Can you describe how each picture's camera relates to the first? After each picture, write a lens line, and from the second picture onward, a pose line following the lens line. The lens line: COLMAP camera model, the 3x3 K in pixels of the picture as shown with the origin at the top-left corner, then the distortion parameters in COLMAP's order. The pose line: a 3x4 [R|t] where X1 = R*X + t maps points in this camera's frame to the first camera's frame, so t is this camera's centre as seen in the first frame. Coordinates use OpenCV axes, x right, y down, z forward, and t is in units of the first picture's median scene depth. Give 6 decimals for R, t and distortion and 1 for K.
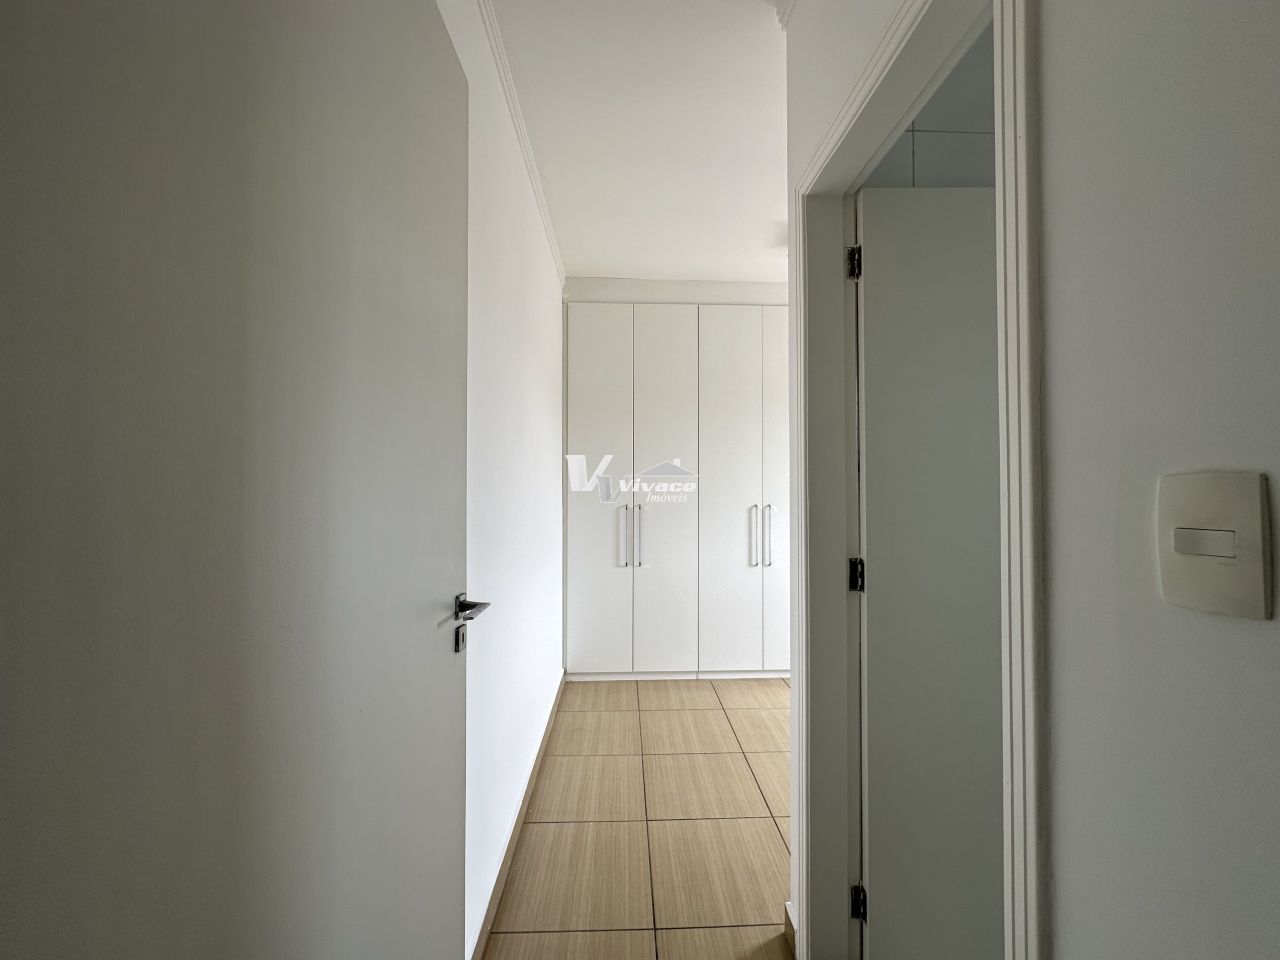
lens RADIAL K [[513.6, 0, 639.1], [0, 513.6, 484.0], [0, 0, 1]] dist [-0.006108, 0.000660]
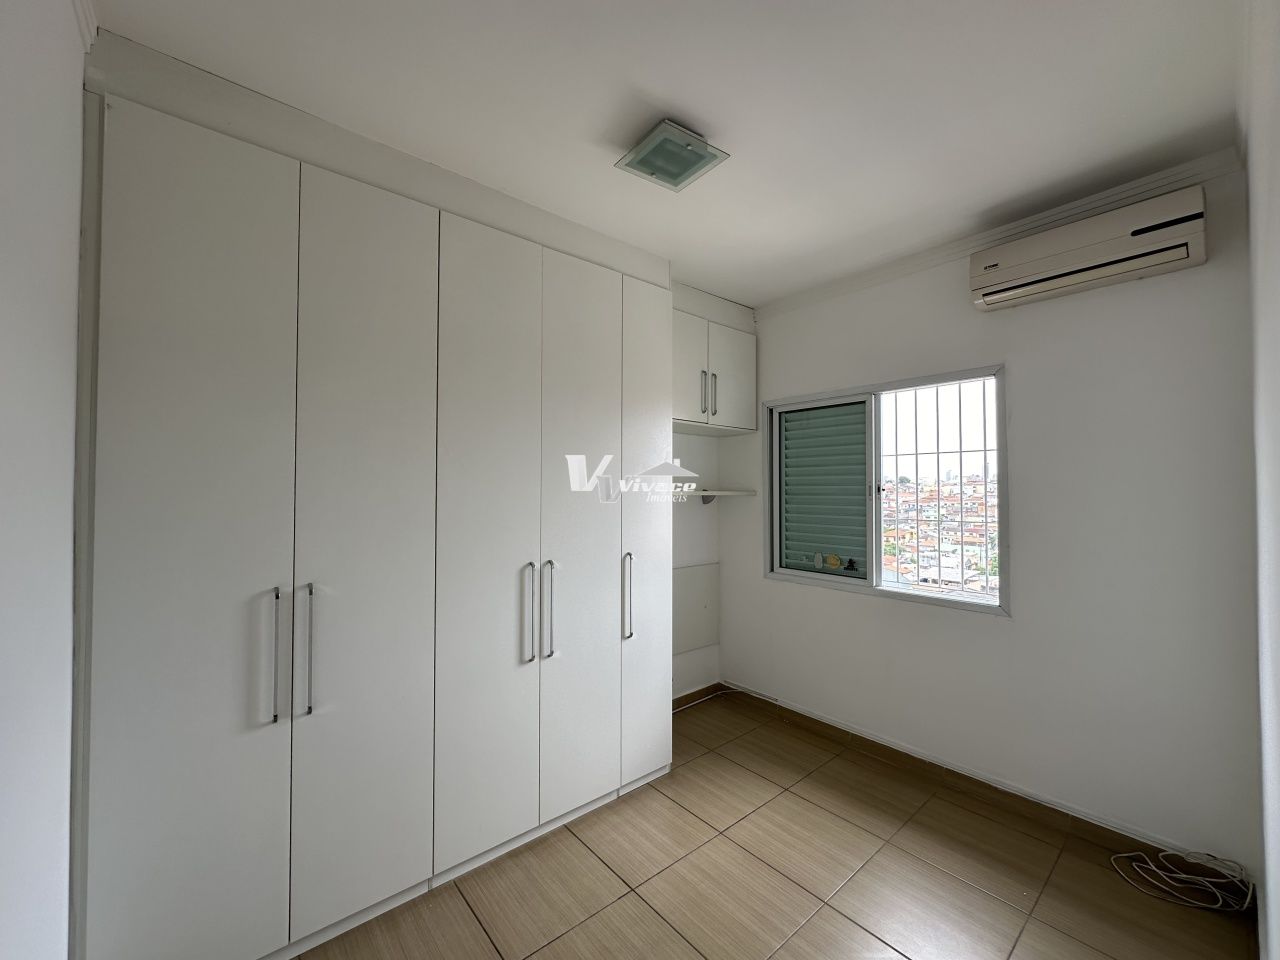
lens RADIAL K [[513.6, 0, 643.6], [0, 513.6, 478.5], [0, 0, 1]] dist [-0.006108, 0.000660]
pose [[0.787782, 0.011491, 0.615847, -0.048513], [-0.008678, 0.999934, -0.007556, -0.057799], [-0.615893, 0.000608, 0.787829, 0.429851]]
